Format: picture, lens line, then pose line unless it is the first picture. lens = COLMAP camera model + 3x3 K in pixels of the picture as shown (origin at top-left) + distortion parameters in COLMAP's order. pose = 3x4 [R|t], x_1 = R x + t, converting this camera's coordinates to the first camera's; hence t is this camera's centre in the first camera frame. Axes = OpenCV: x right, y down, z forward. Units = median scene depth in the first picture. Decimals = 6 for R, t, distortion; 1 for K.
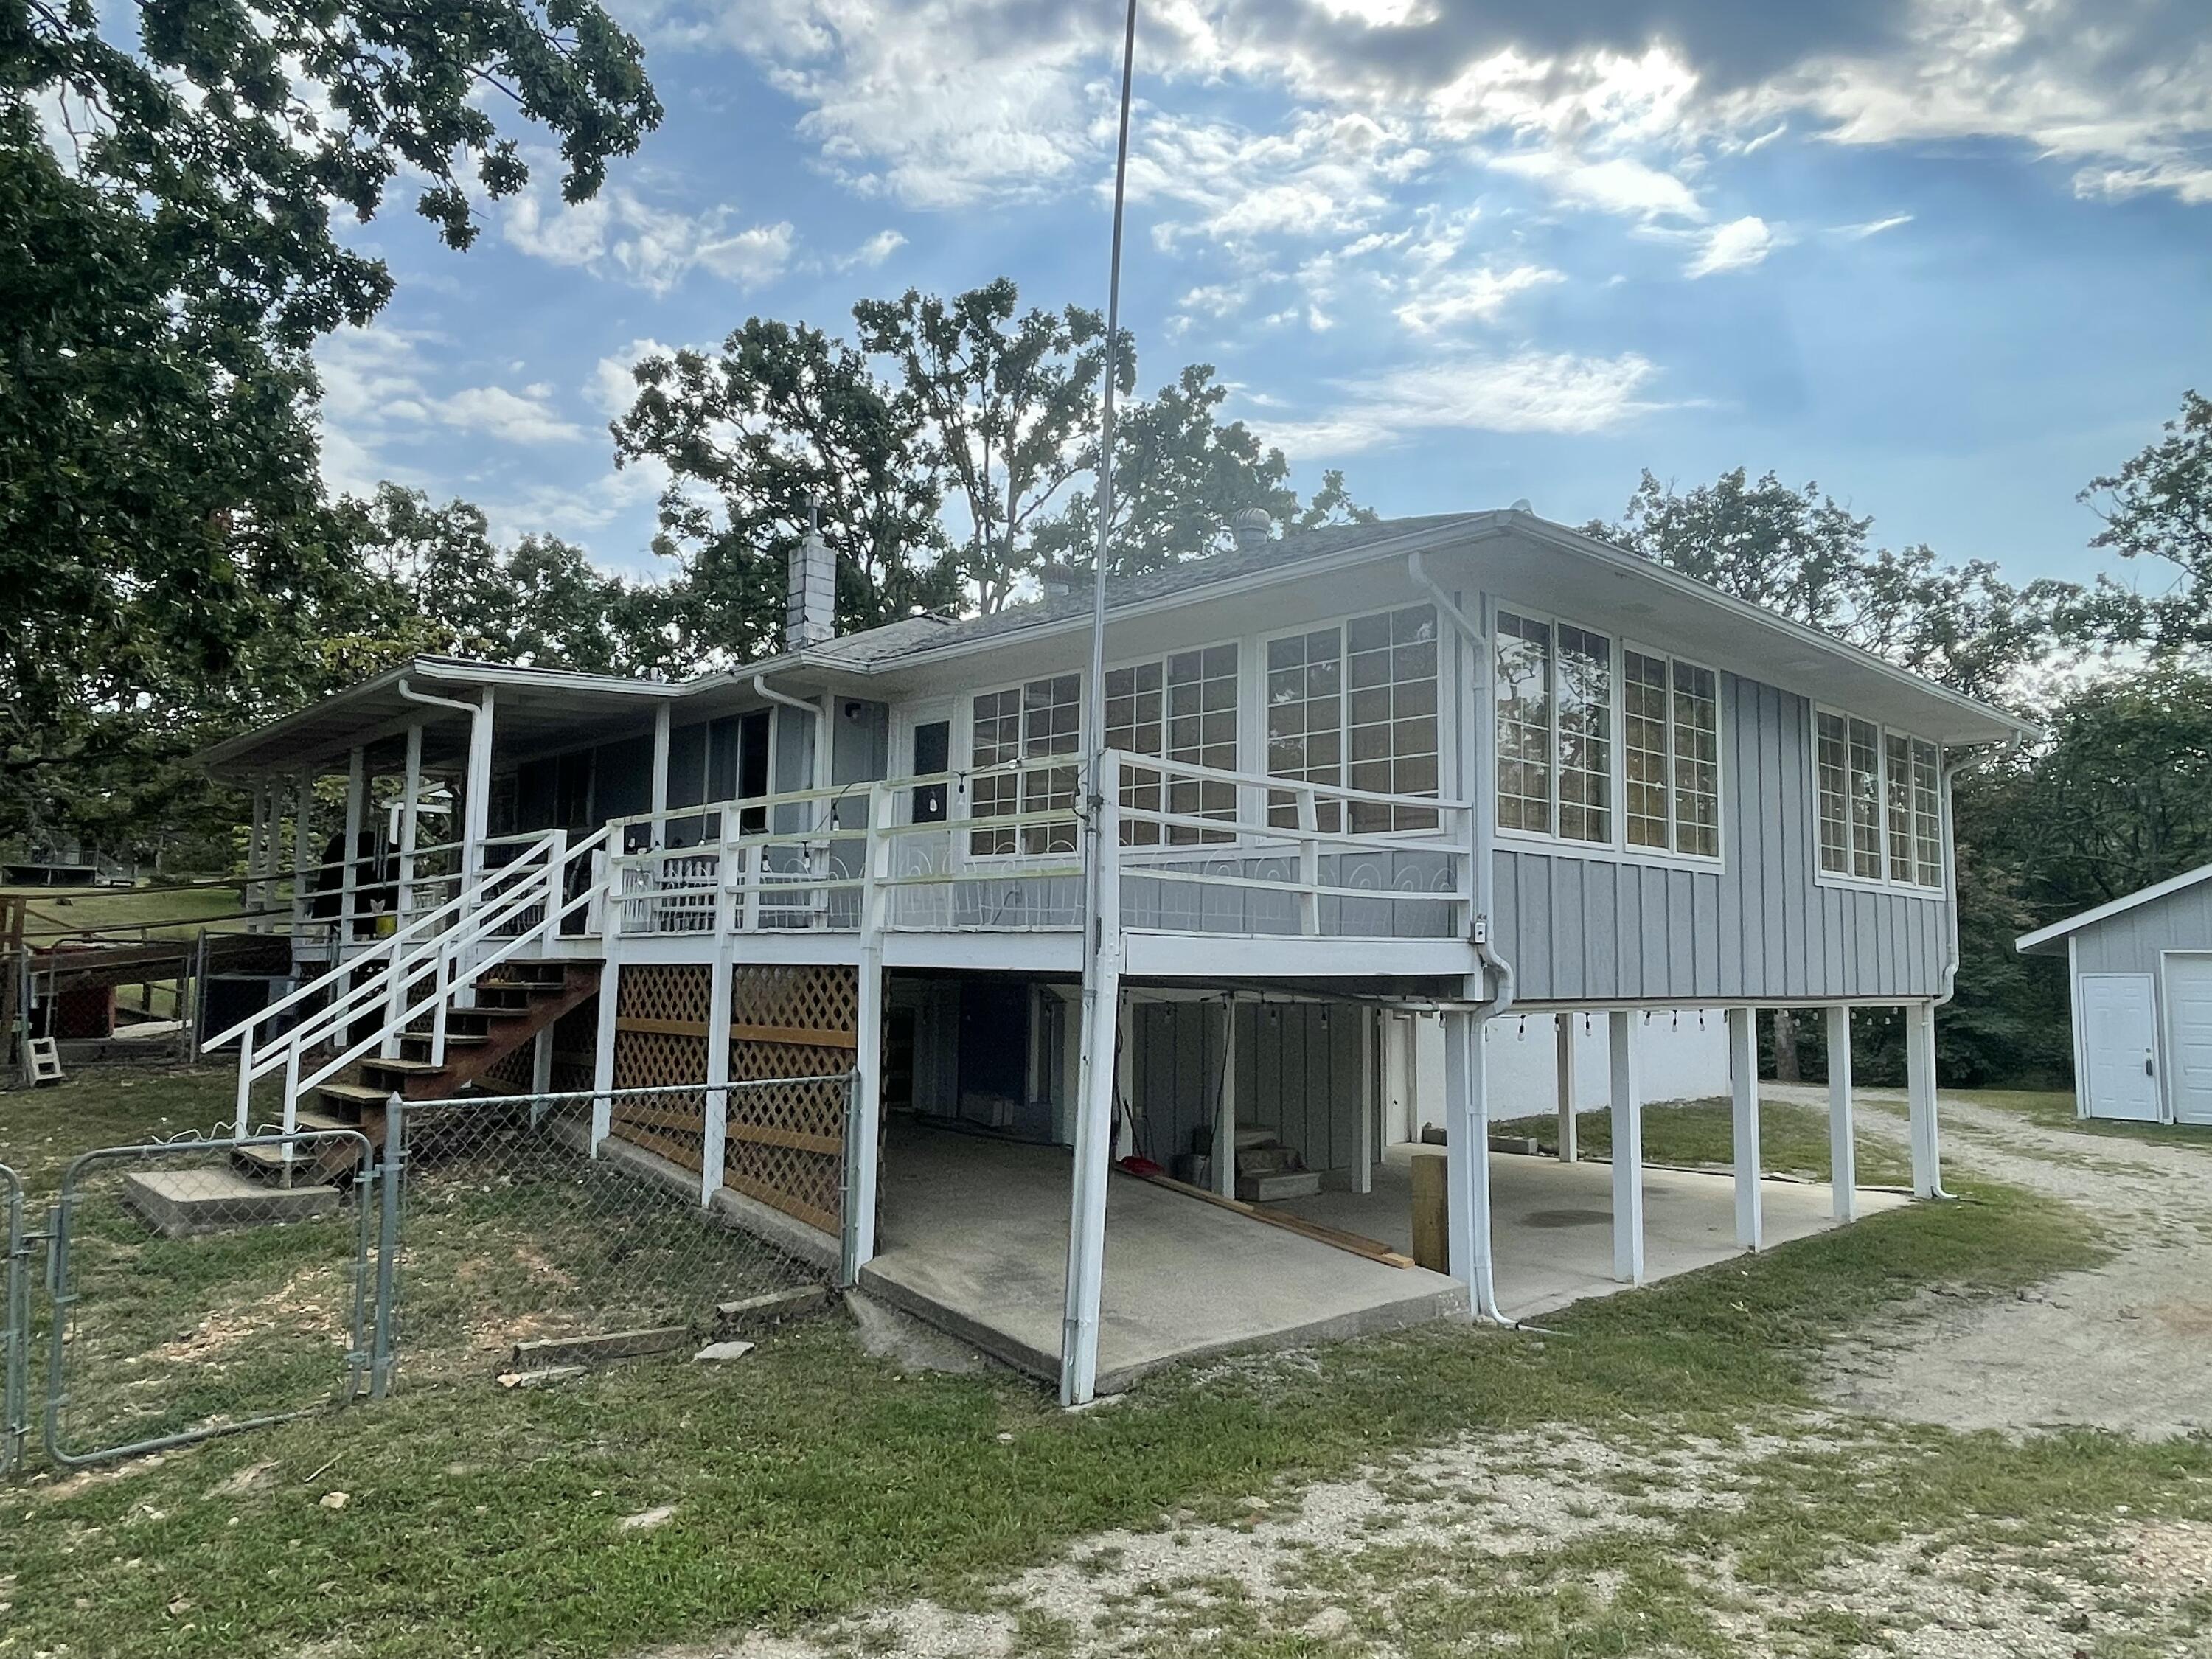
lens RADIAL K [[1474.7, 0, 1106.0], [0, 1474.7, 829.5], [0, 0, 1]] dist [-0.009650, -0.011532]
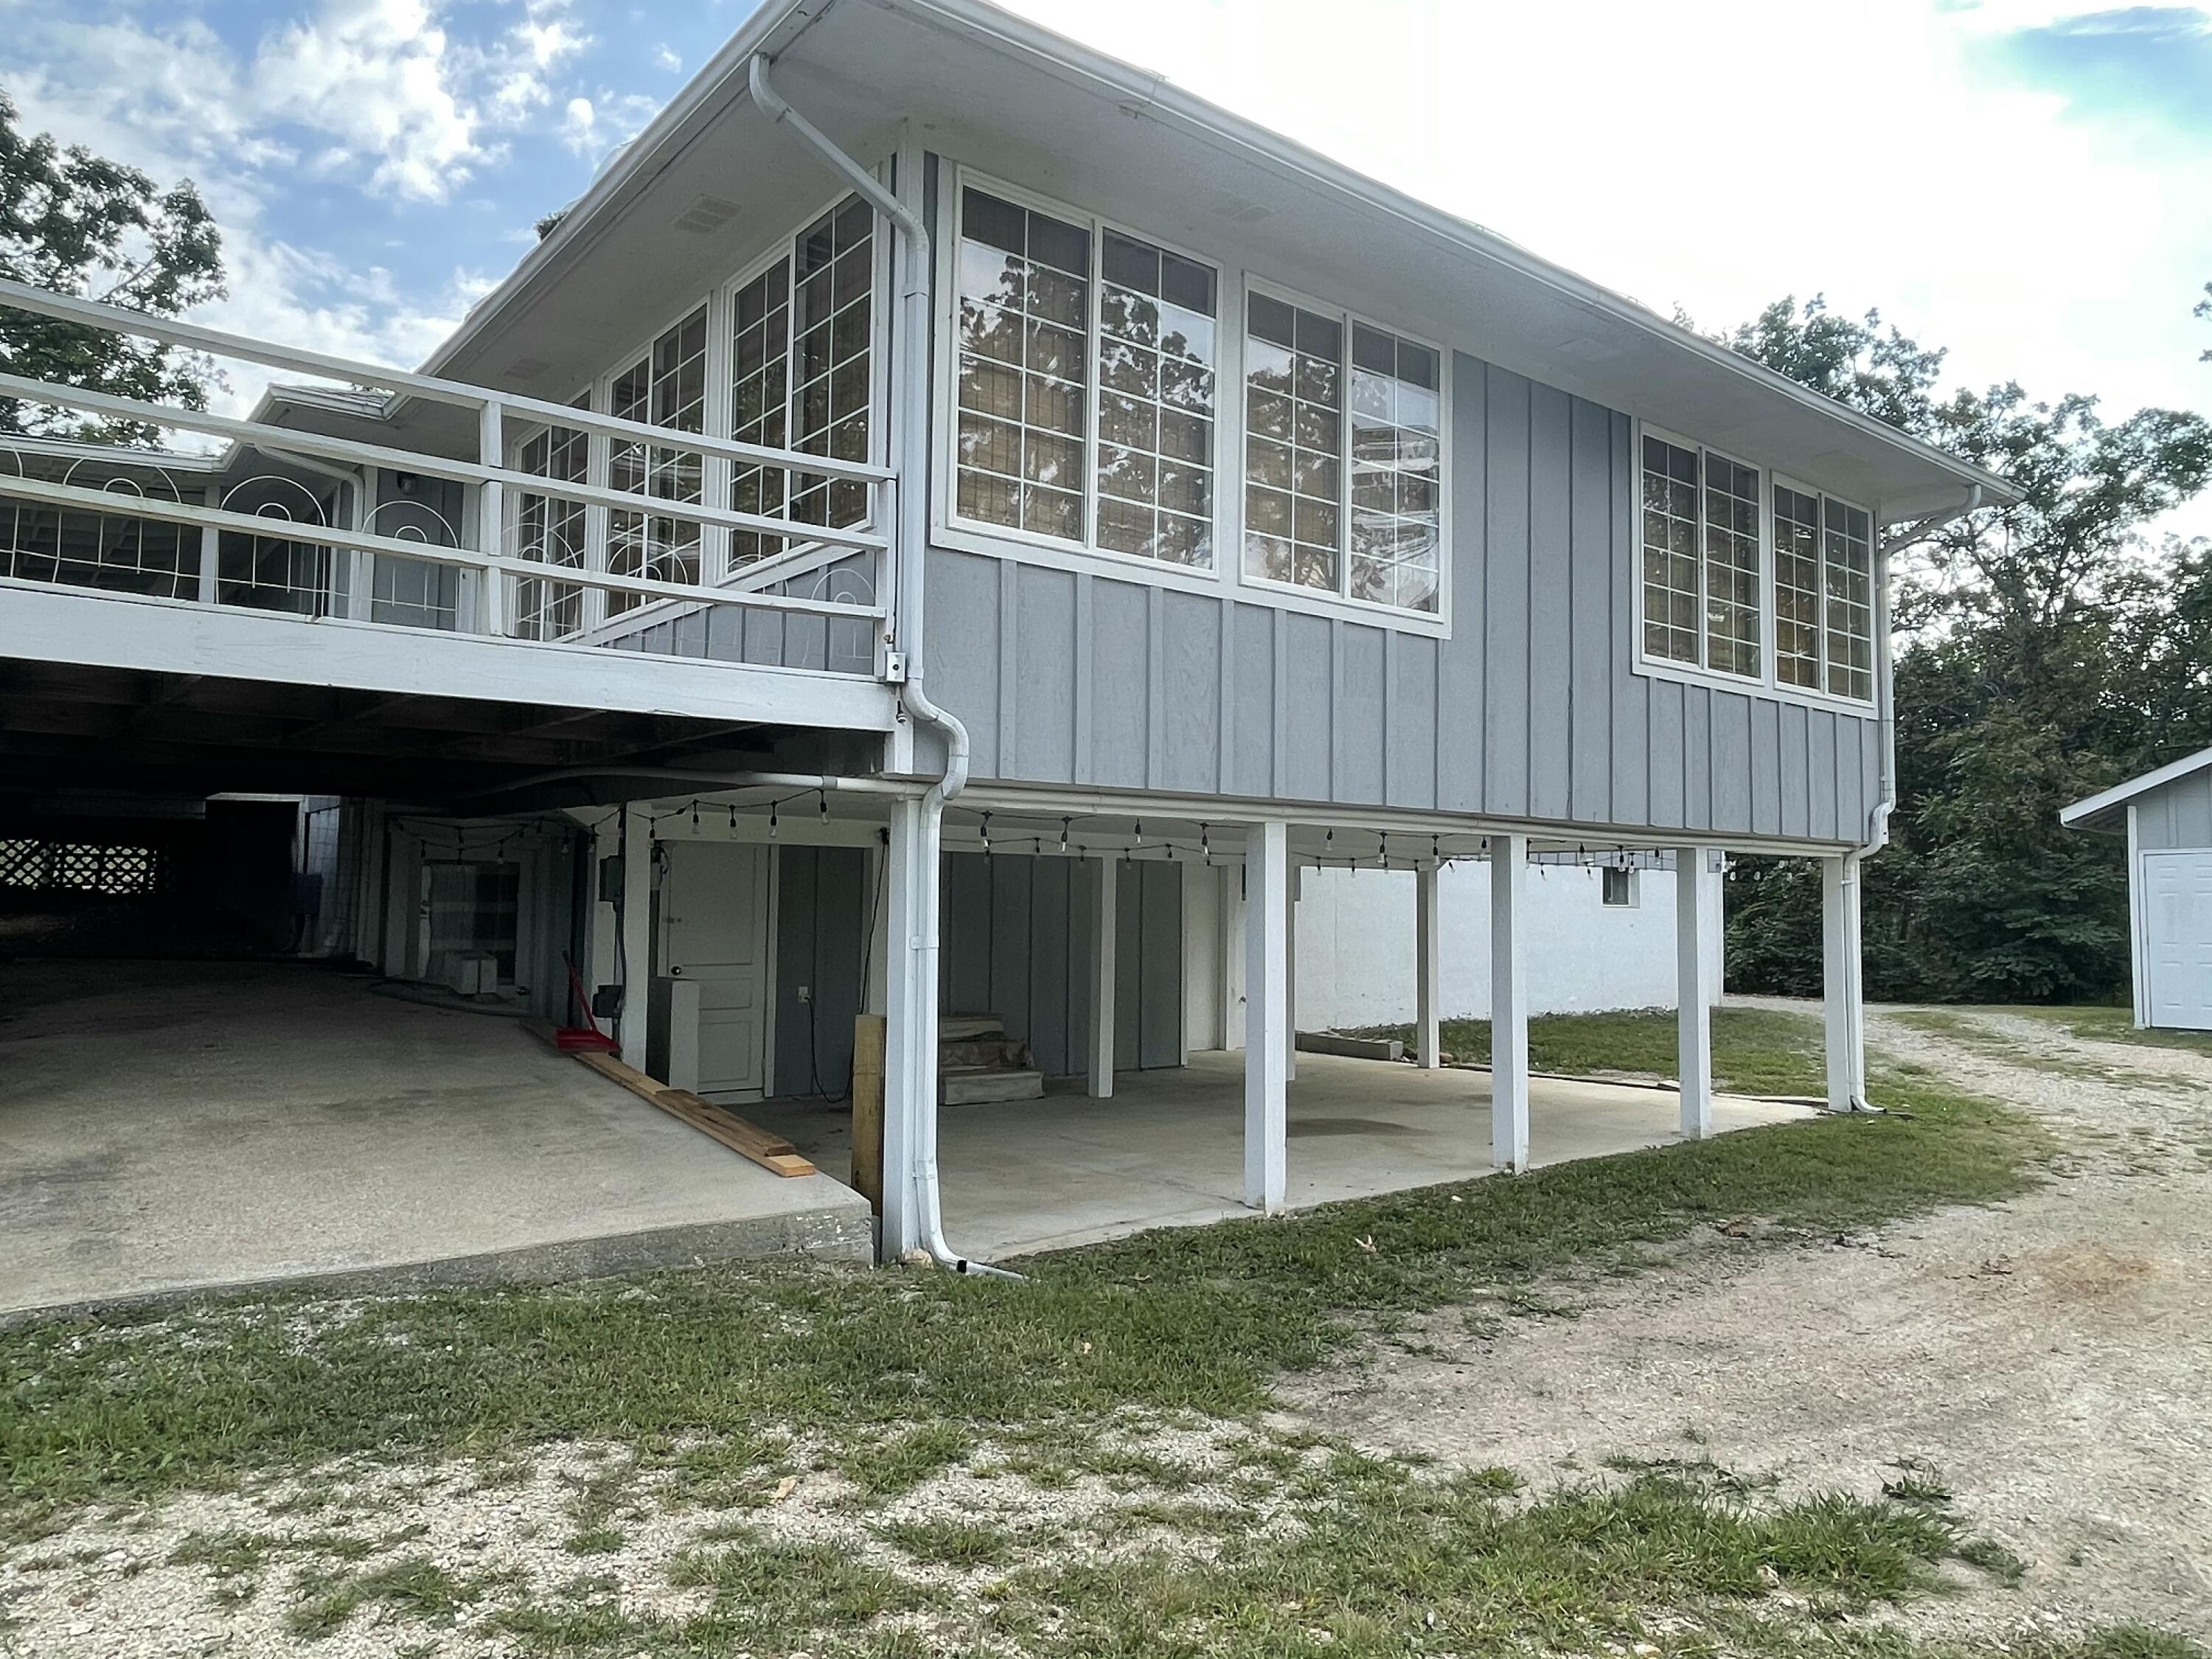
lens RADIAL K [[1477.6, 0, 1089.5], [0, 1477.6, 827.7], [0, 0, 1]] dist [0.020396, -0.035817]
pose [[0.996398, -0.008762, -0.084345, 0.288006], [0.012183, 0.999120, 0.040129, 0.084691], [0.083919, -0.041012, 0.995628, 0.258210]]
